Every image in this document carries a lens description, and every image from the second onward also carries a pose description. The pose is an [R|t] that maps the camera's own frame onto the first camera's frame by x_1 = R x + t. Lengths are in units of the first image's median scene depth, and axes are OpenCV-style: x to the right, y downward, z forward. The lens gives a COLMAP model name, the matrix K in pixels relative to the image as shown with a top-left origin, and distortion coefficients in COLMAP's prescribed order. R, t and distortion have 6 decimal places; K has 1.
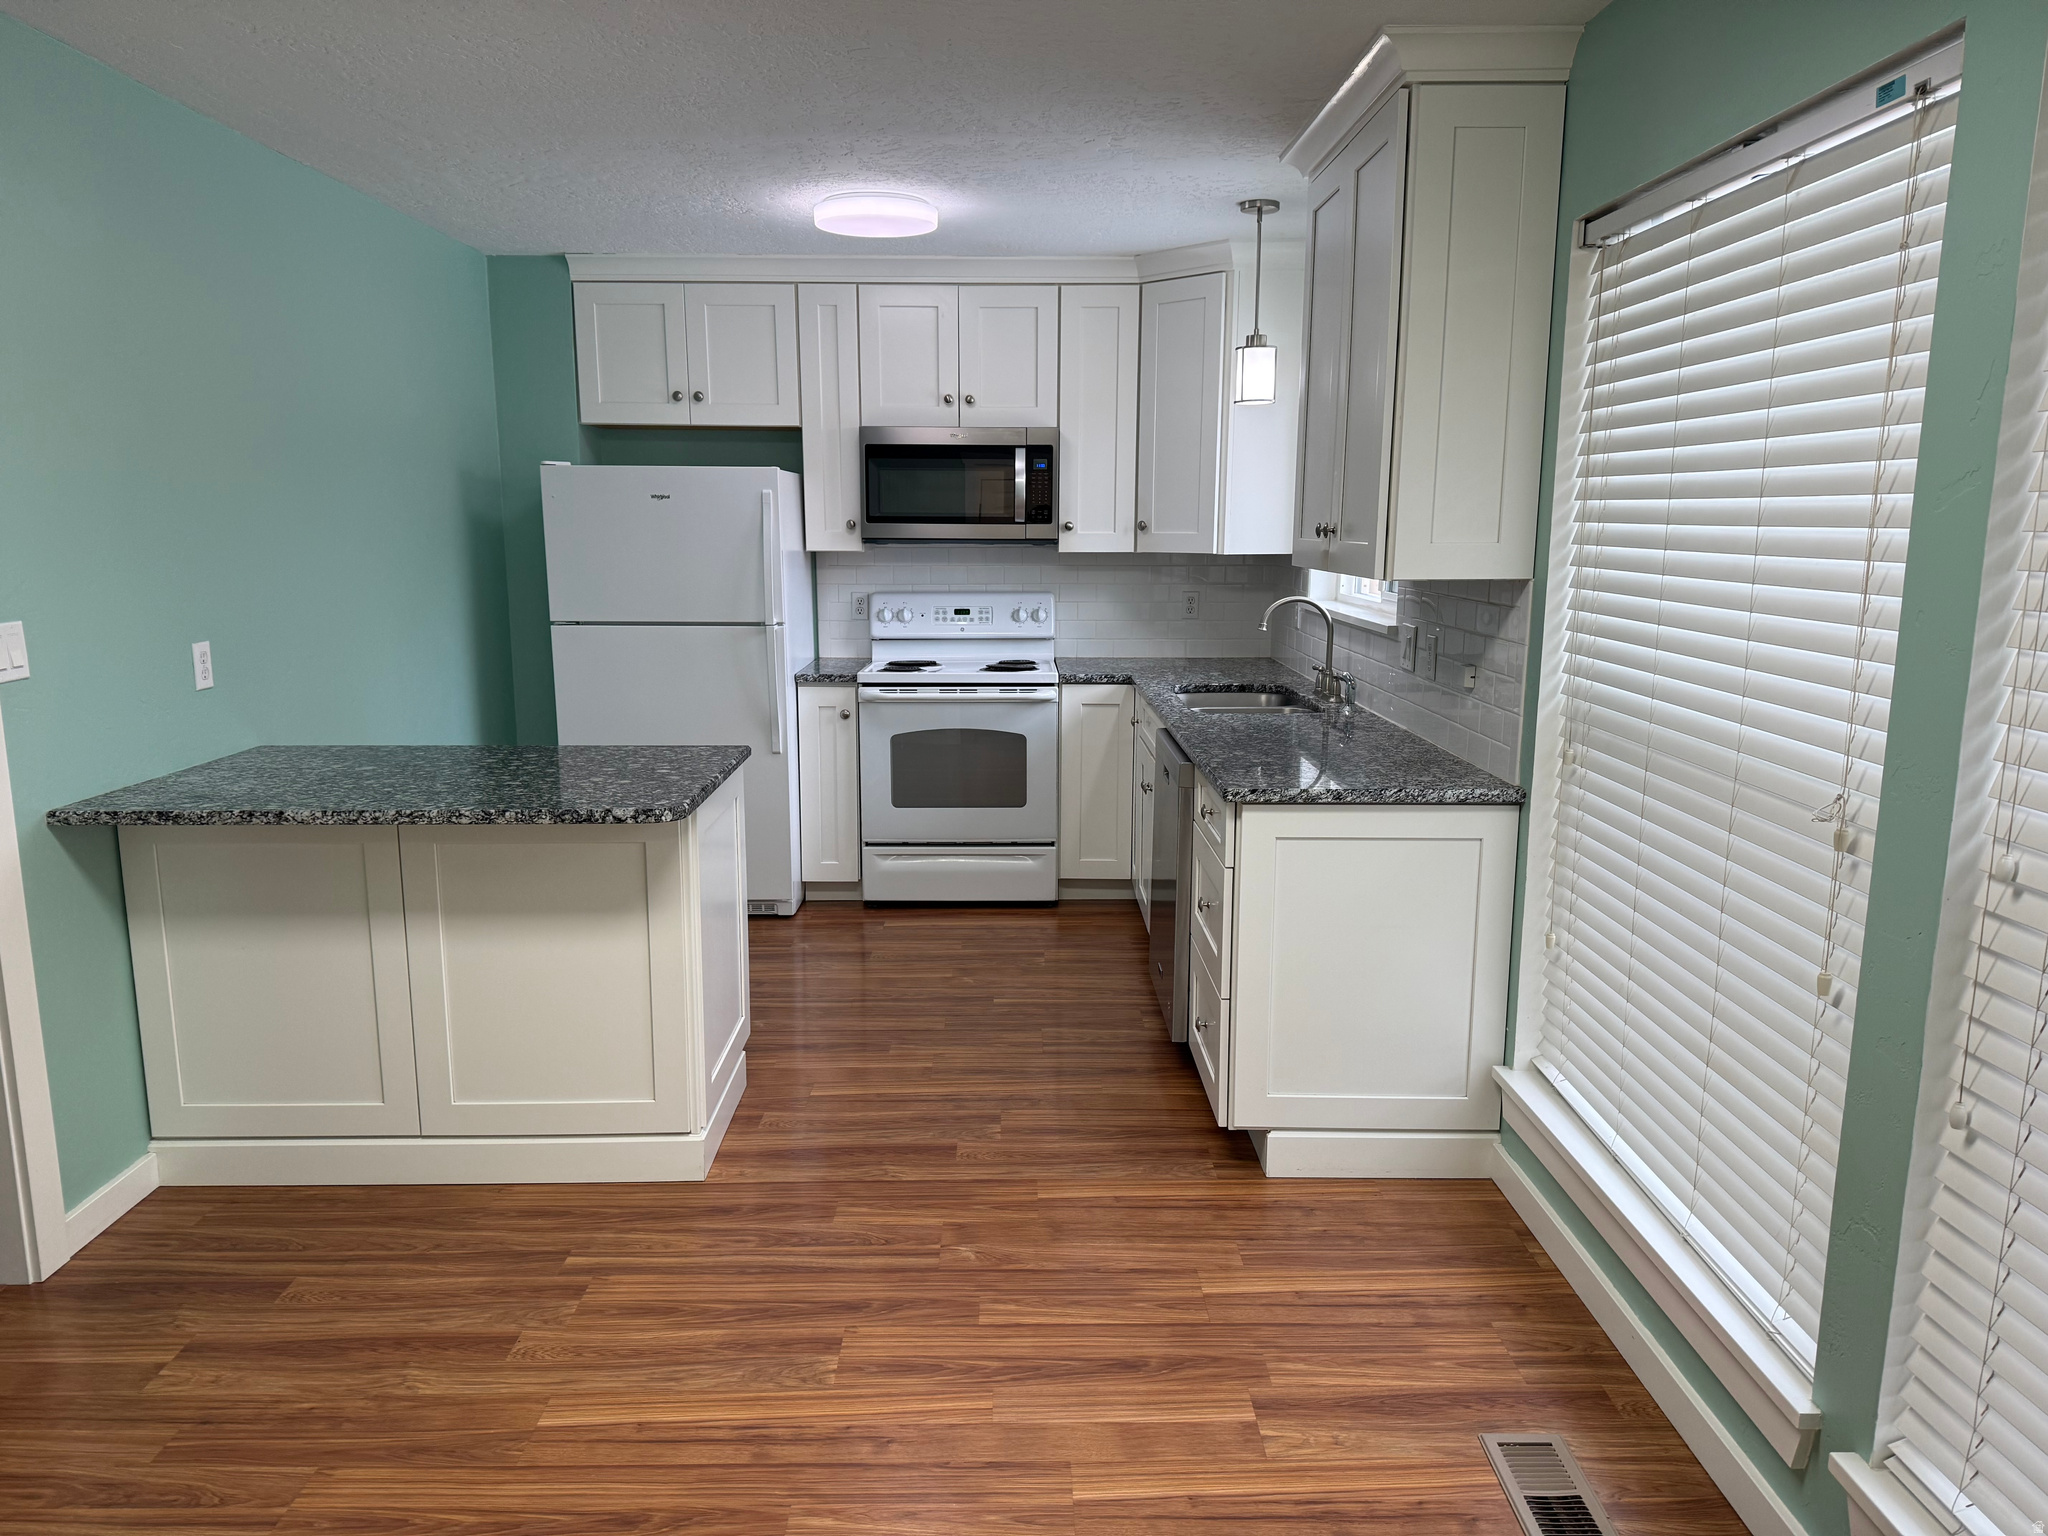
lens RADIAL K [[1419.3, 0, 1013.8], [0, 1419.3, 799.7], [0, 0, 1]] dist [0.086976, -0.076549]
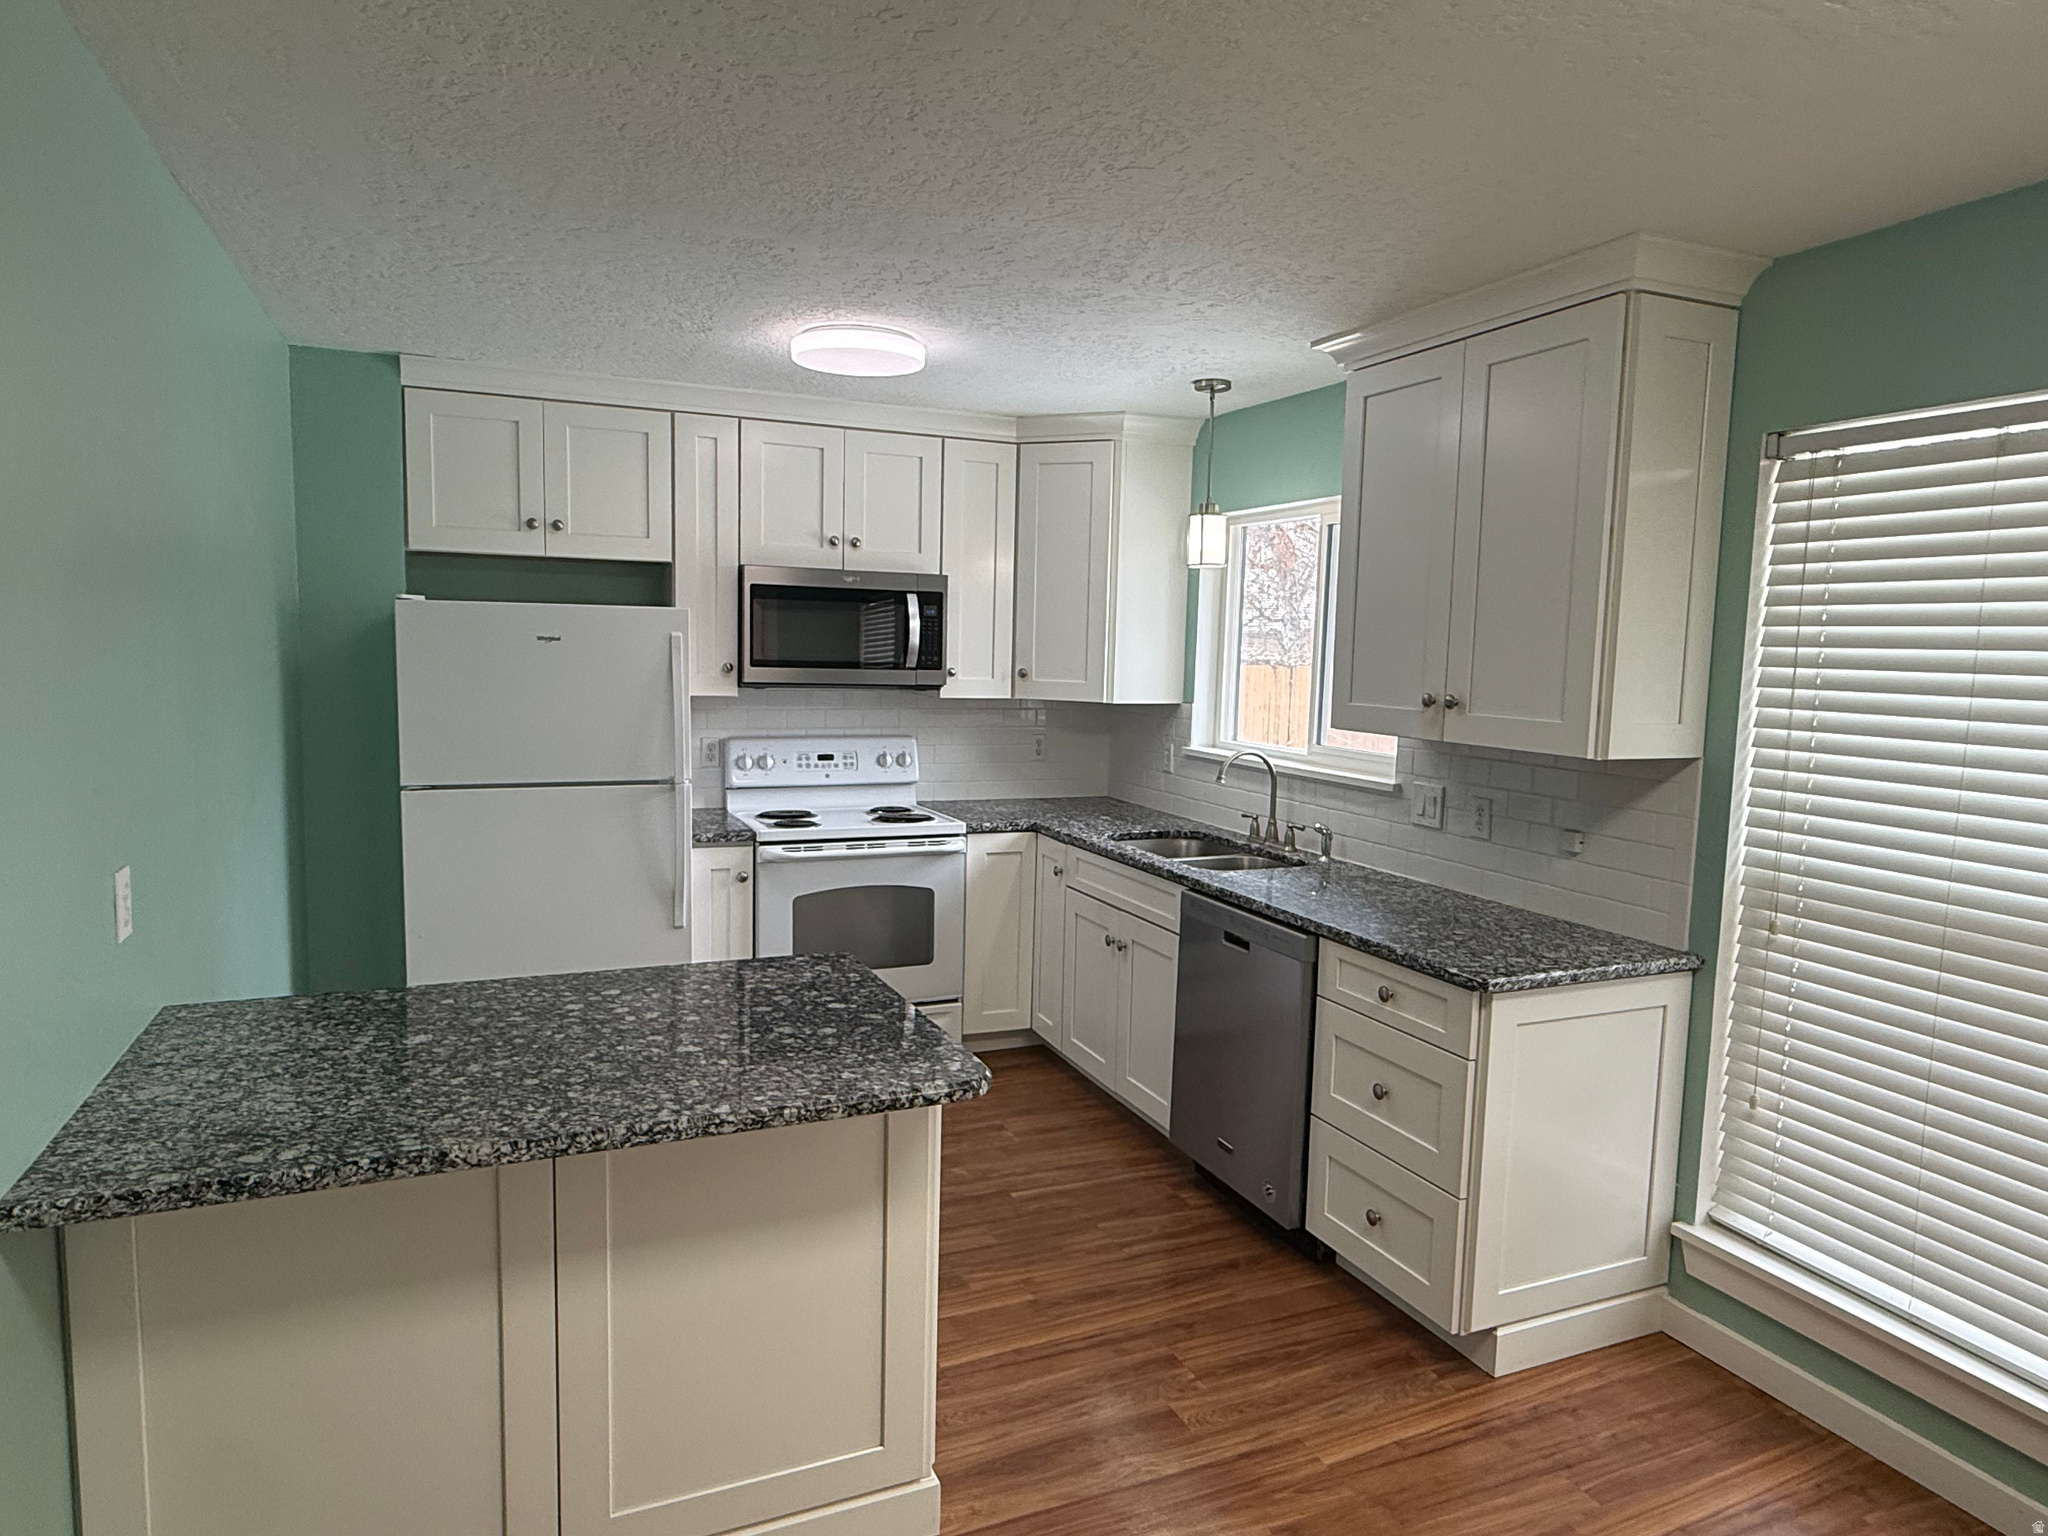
lens RADIAL K [[1244.5, 0, 1030.6], [0, 1244.5, 775.6], [0, 0, 1]] dist [-0.003755, 0.002973]
pose [[0.917466, -0.021286, 0.397245, -0.263456], [0.054331, 0.995915, -0.072117, -0.057443], [-0.394088, 0.087747, 0.914875, 0.201792]]
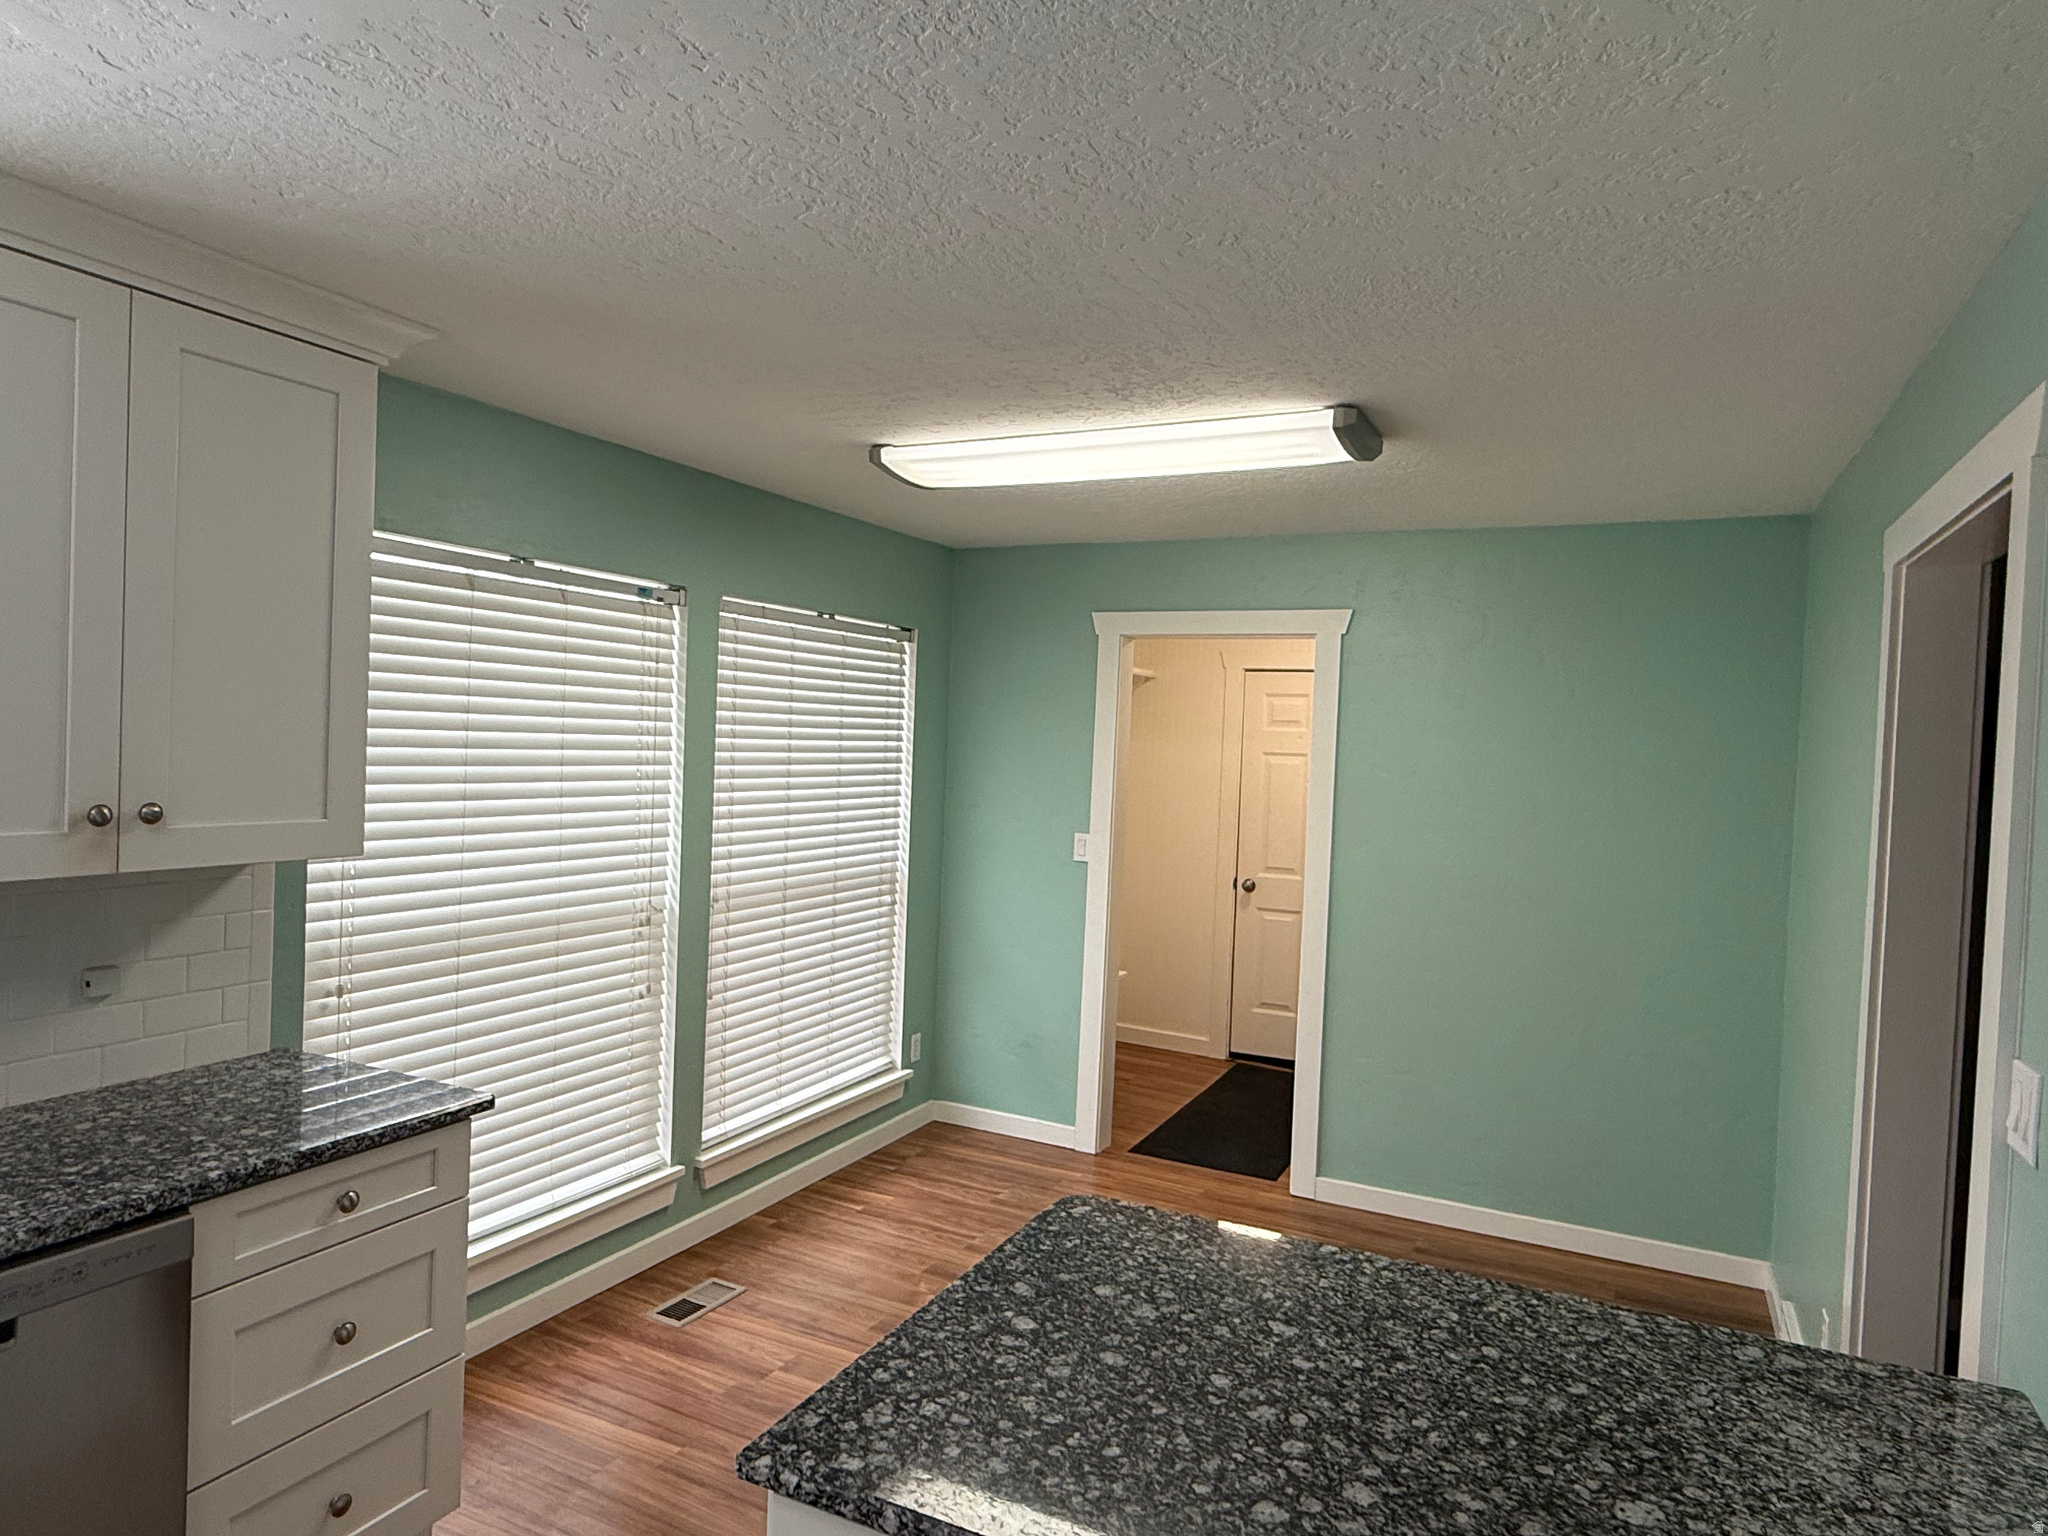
lens RADIAL K [[1244.5, 0, 1004.9], [0, 1244.5, 767.4], [0, 0, 1]] dist [-0.003755, 0.002973]
pose [[-0.889057, -0.047760, 0.455299, -0.280059], [0.048699, 0.979034, 0.197792, -0.201541], [-0.455200, 0.198021, -0.868090, 0.863958]]
